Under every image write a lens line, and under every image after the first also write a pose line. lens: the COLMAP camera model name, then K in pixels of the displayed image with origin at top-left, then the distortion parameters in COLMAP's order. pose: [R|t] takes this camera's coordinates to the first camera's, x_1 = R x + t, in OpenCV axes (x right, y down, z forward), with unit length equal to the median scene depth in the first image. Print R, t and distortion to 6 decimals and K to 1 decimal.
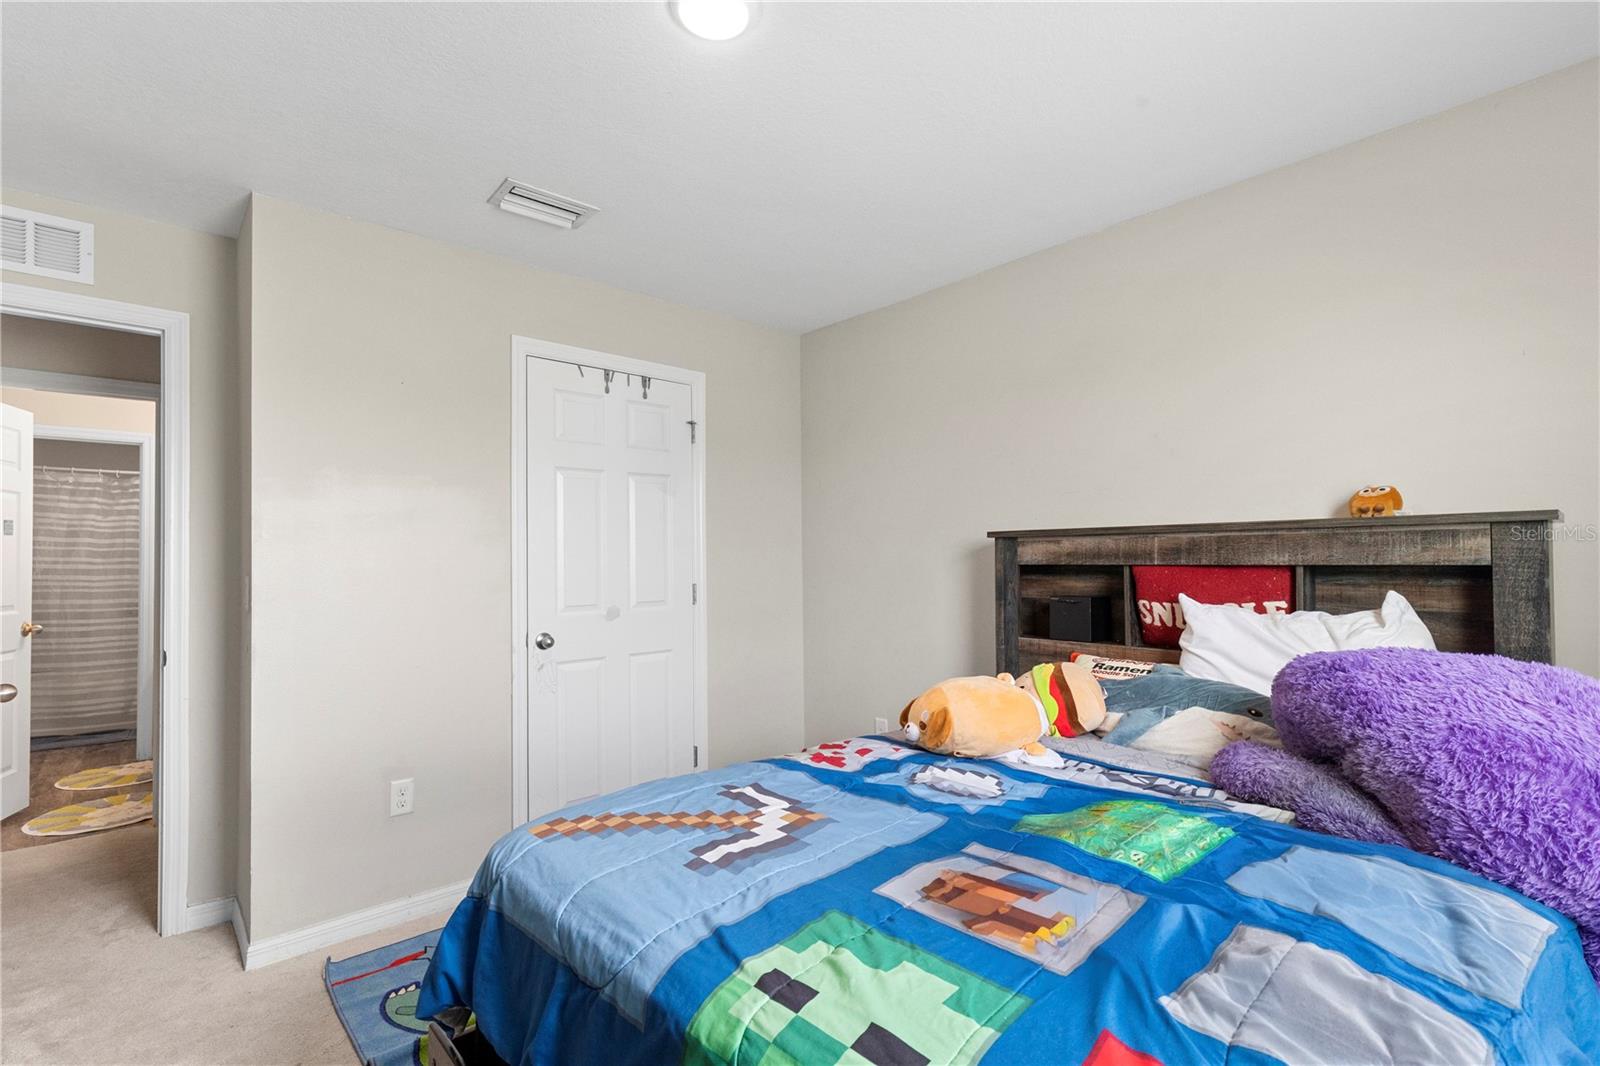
lens RADIAL K [[718.8, 0, 815.2], [0, 718.8, 545.6], [0, 0, 1]] dist [0.010480, -0.001176]
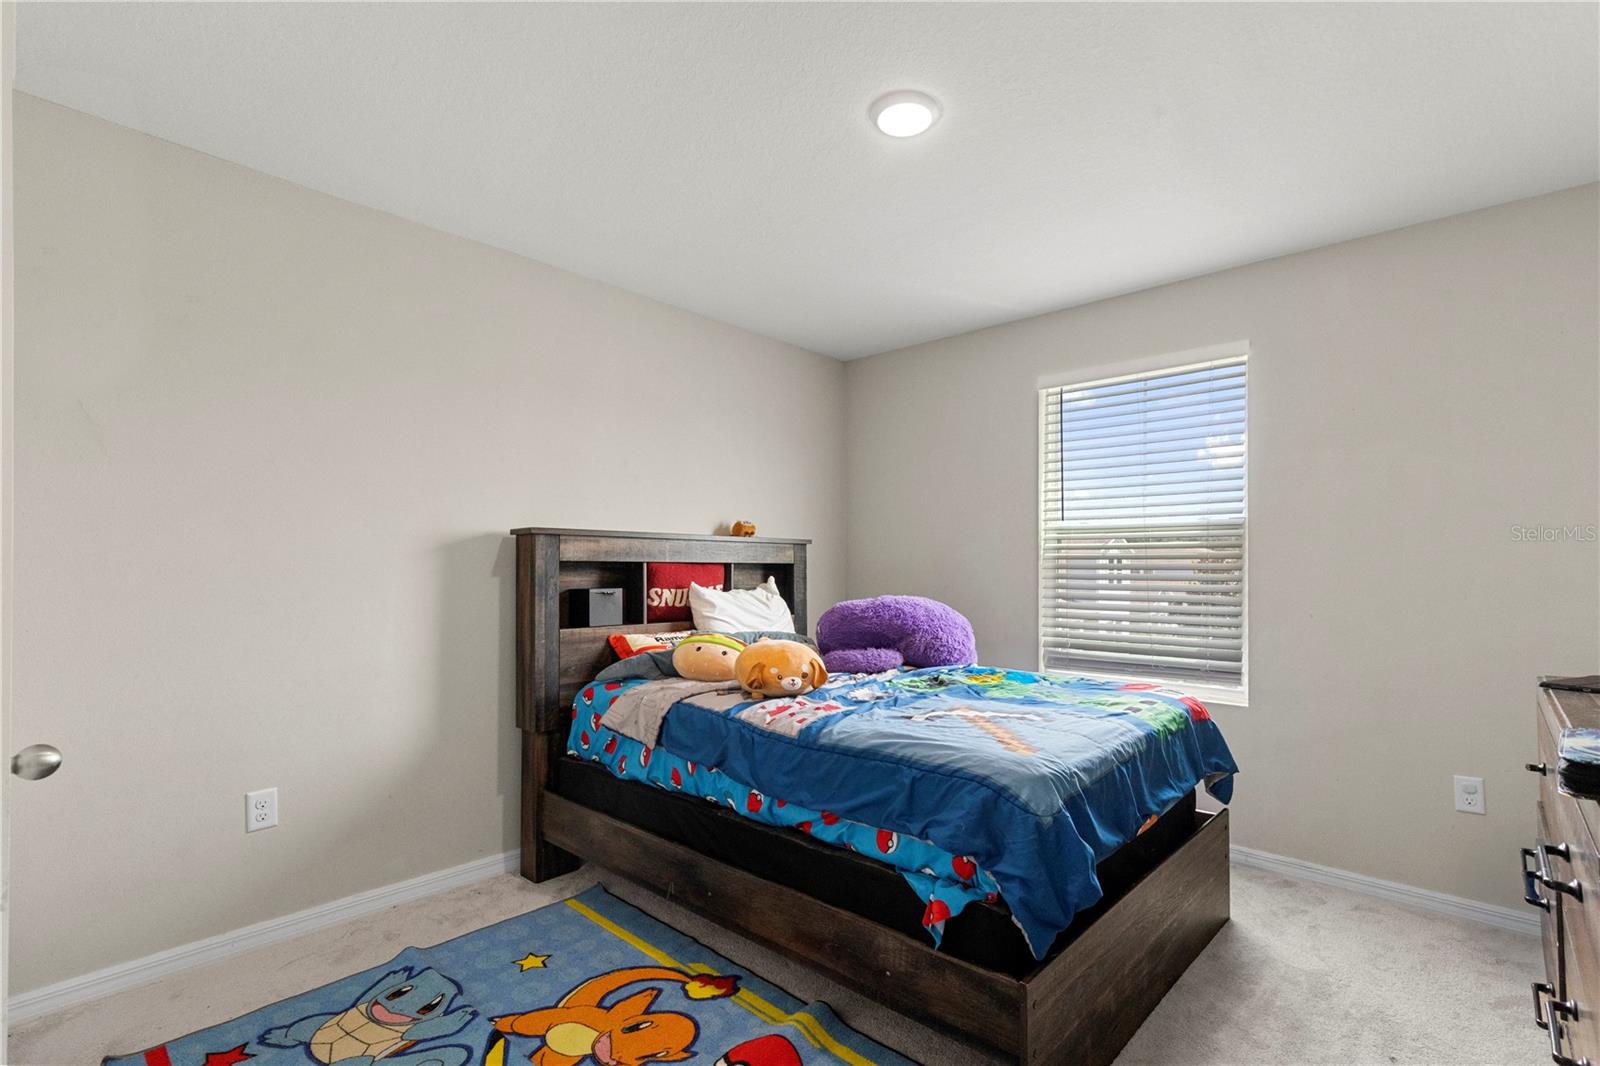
lens RADIAL K [[718.8, 0, 815.2], [0, 718.8, 545.6], [0, 0, 1]] dist [0.010480, -0.001176]
pose [[-0.057591, 0.037248, 0.997645, -0.903075], [-0.023690, 0.998971, -0.038665, 0.041403], [-0.998059, -0.025861, -0.056649, 0.787313]]
